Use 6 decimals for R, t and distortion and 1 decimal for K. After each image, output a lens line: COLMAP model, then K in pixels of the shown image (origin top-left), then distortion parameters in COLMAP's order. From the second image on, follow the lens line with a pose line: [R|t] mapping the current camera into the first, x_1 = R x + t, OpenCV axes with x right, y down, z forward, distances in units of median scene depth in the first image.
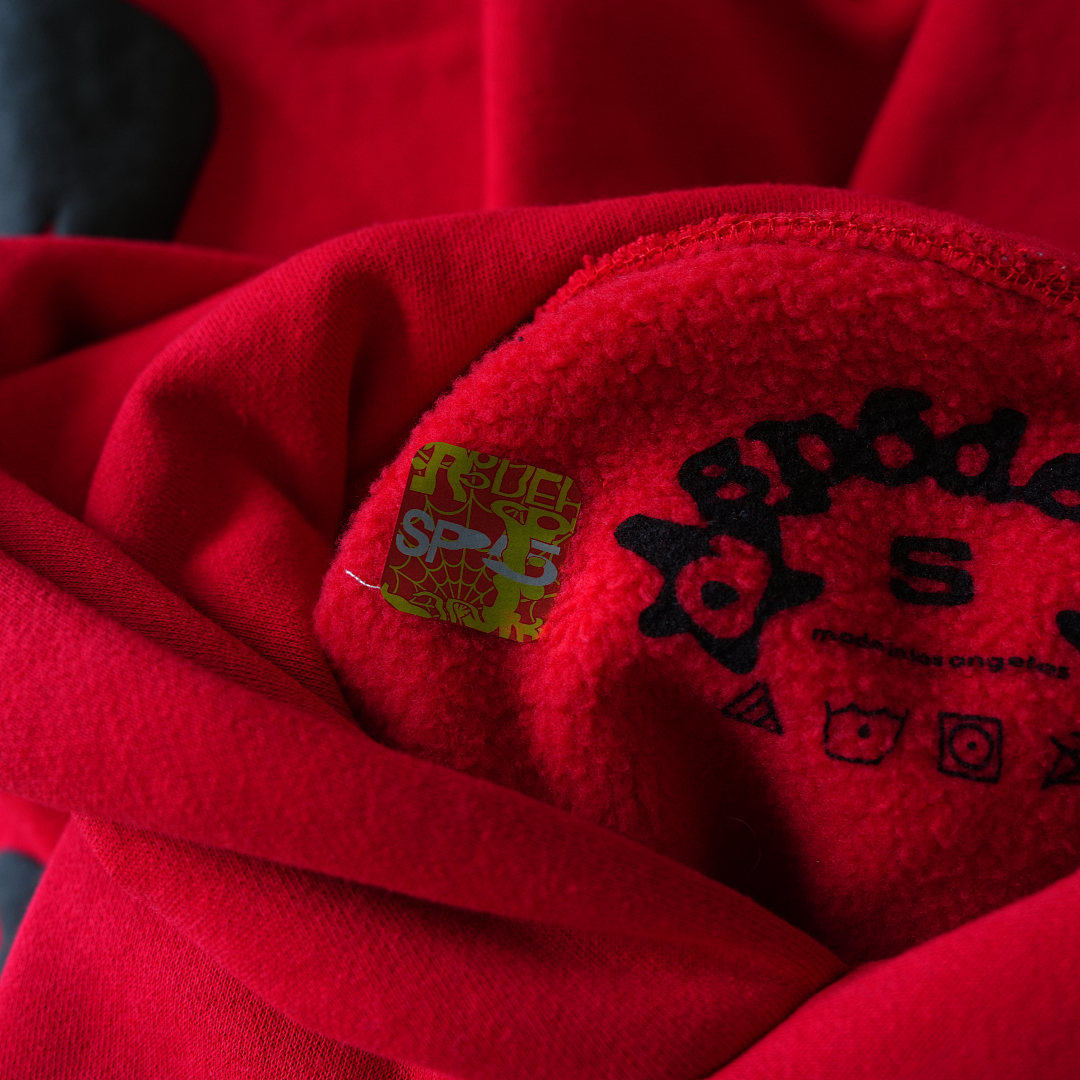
lens RADIAL K [[1303.3, 0, 540.0], [0, 1303.3, 540.0], [0, 0, 1]] dist [-0.020180, 0.019326]
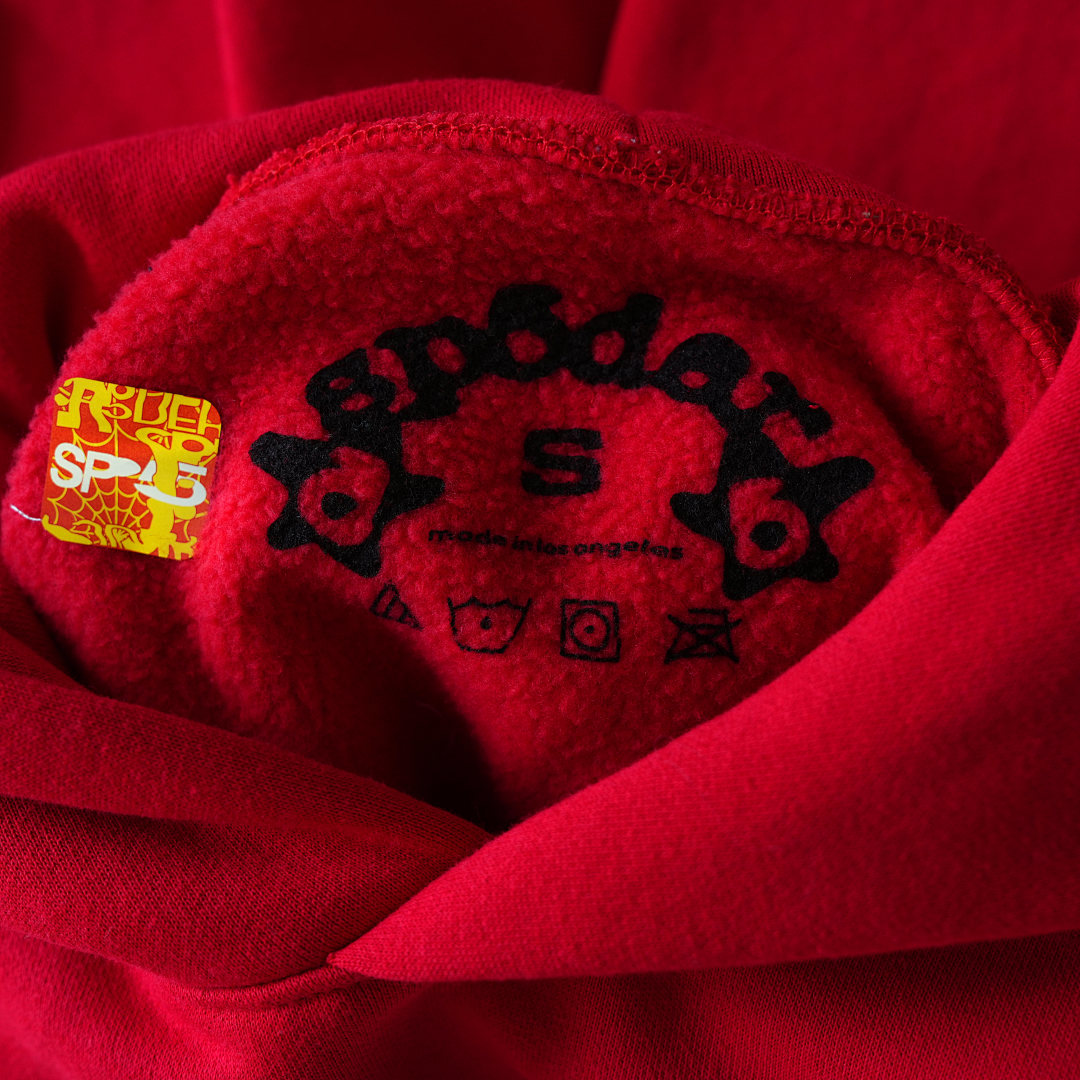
lens RADIAL K [[1303.3, 0, 540.0], [0, 1303.3, 540.0], [0, 0, 1]] dist [-0.020180, 0.019326]
pose [[0.995677, -0.076001, -0.053392, 0.338513], [0.081707, 0.990071, 0.114386, -0.035234], [0.044168, -0.118254, 0.992001, -0.035543]]
